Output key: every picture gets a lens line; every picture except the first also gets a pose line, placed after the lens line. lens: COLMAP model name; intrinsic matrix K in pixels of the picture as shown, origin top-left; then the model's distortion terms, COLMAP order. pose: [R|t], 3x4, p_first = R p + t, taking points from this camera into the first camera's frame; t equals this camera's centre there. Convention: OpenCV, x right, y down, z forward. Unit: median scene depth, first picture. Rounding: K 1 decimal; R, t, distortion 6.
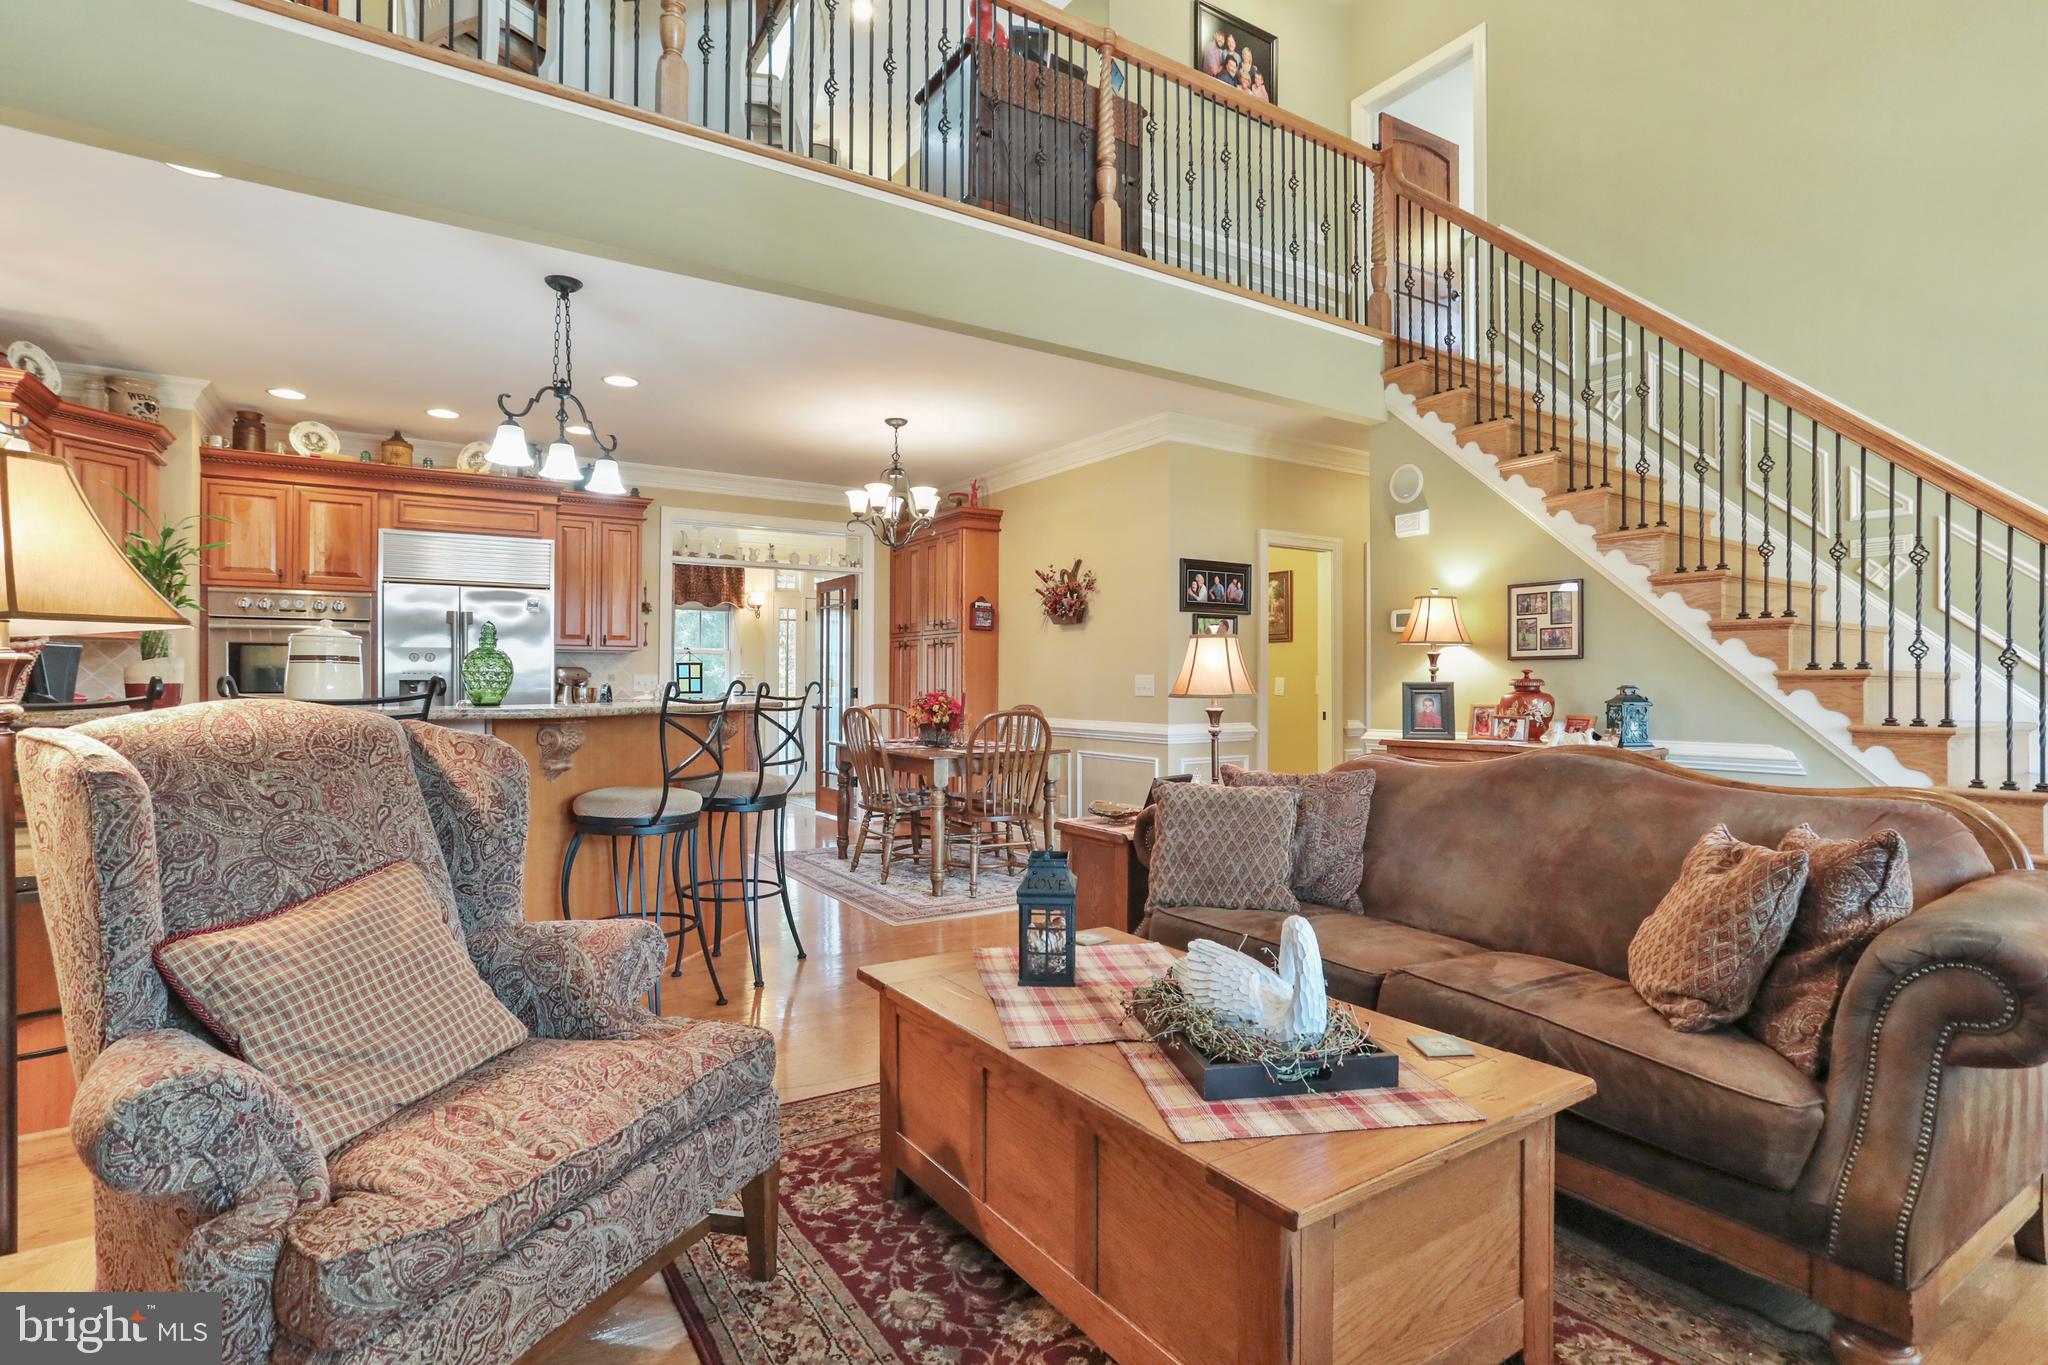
lens RADIAL K [[1004.0, 0, 1026.3], [0, 1004.0, 691.4], [0, 0, 1]] dist [-0.041895, 0.025600]
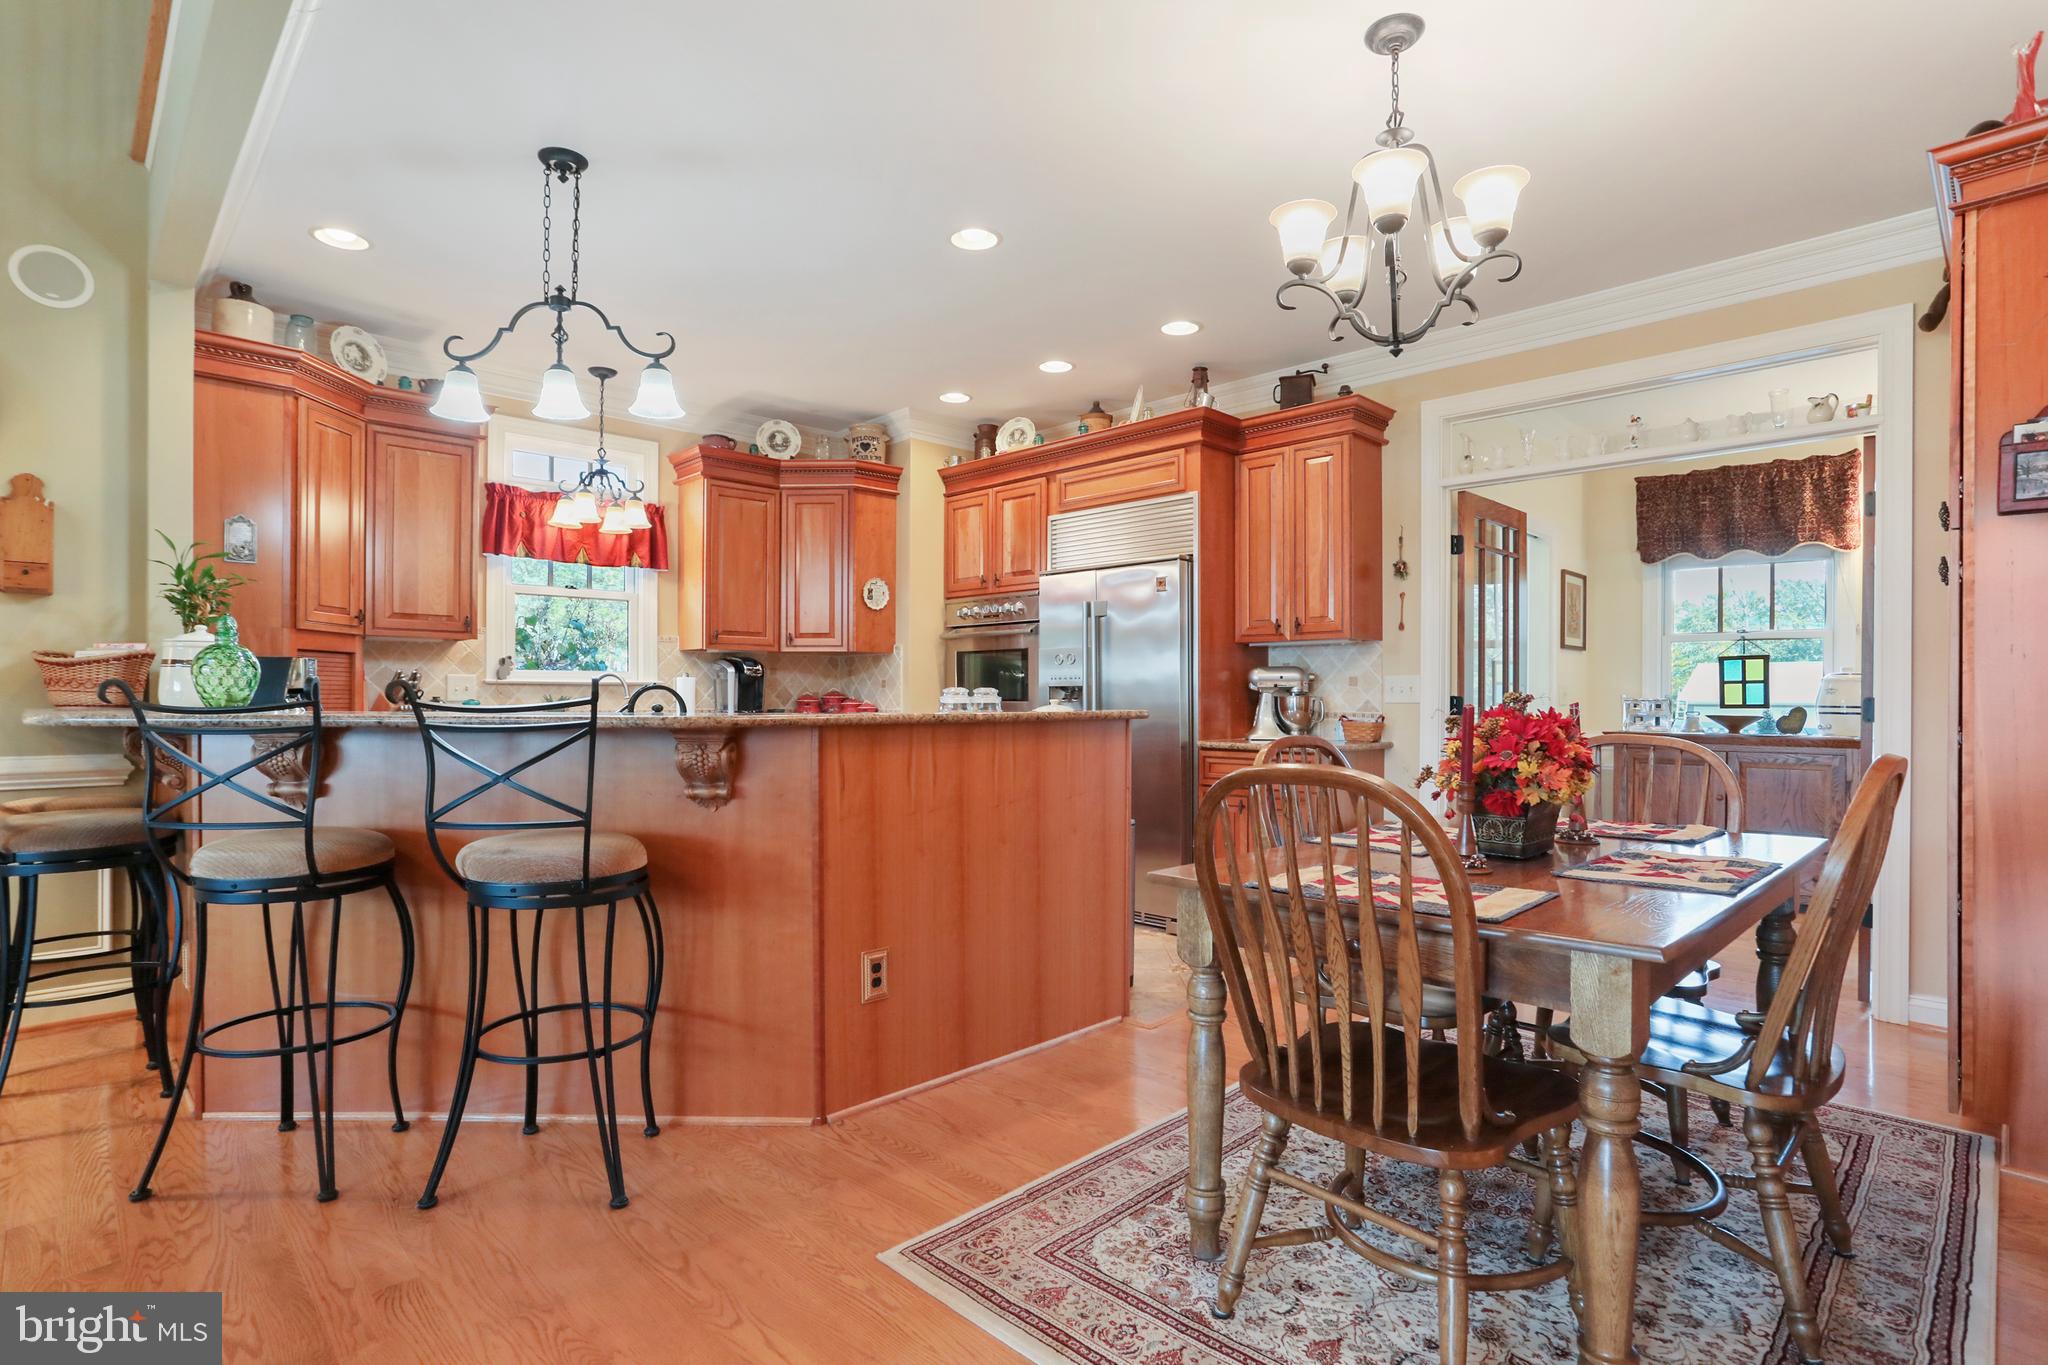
lens RADIAL K [[1017.7, 0, 1026.0], [0, 1017.7, 695.4], [0, 0, 1]] dist [-0.058352, 0.035057]
pose [[0.201740, -0.000459, -0.979439, 0.250637], [-0.010161, 0.999945, -0.002561, -0.001382], [0.979386, 0.010469, 0.201724, 0.836839]]
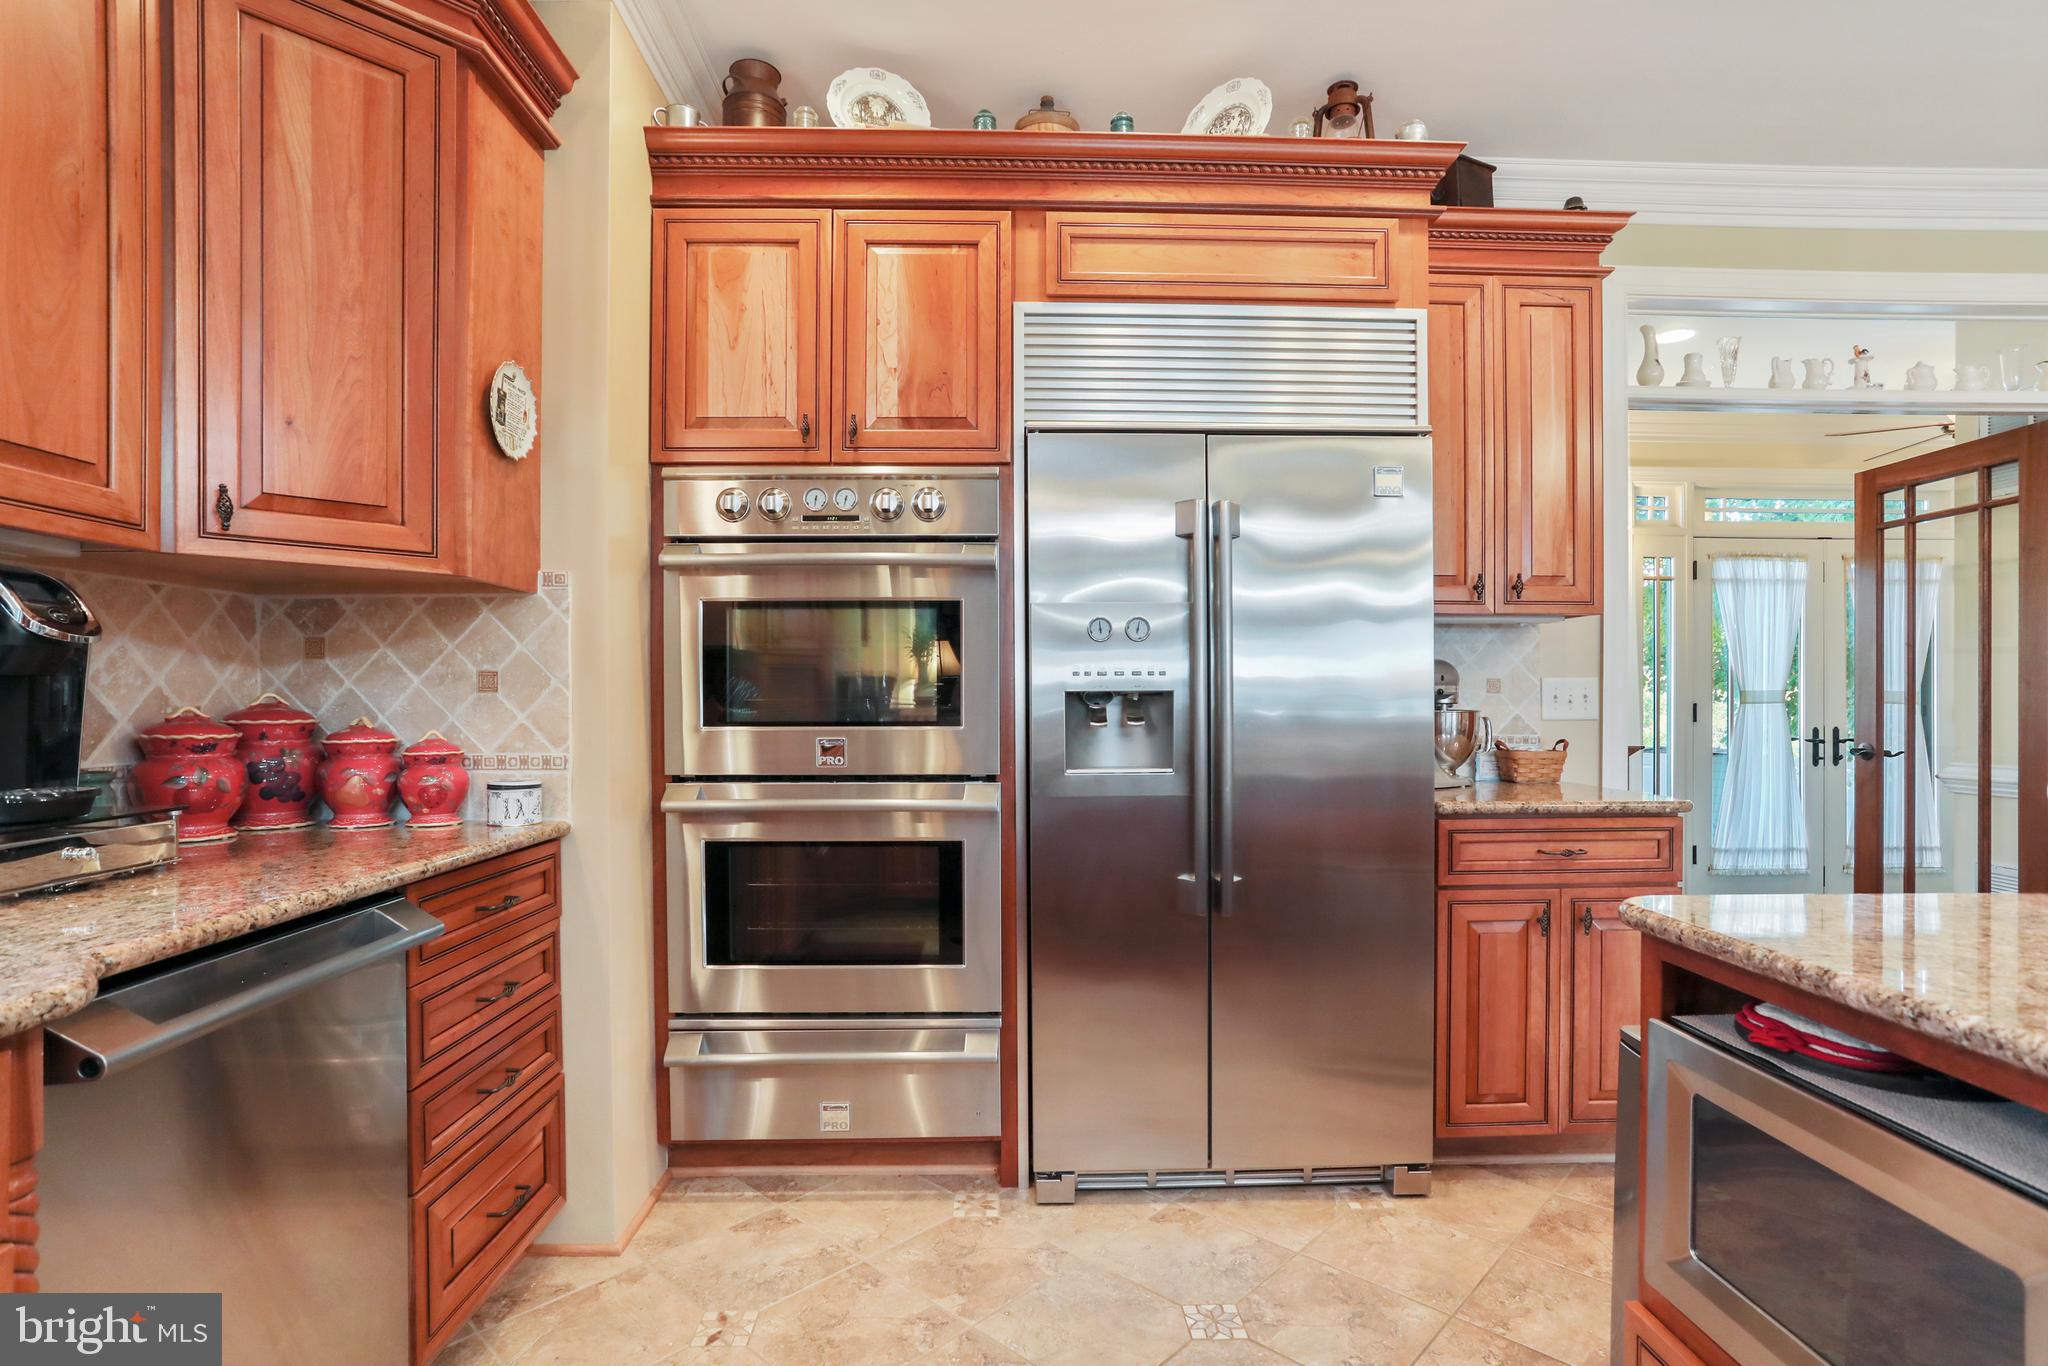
lens RADIAL K [[1014.4, 0, 1033.3], [0, 1014.4, 714.9], [0, 0, 1]] dist [-0.032507, -0.000050]
pose [[0.861740, 0.007113, -0.507301, -0.468405], [-0.003237, 0.999958, 0.008522, -0.006584], [0.507340, -0.005701, 0.861727, 0.695441]]
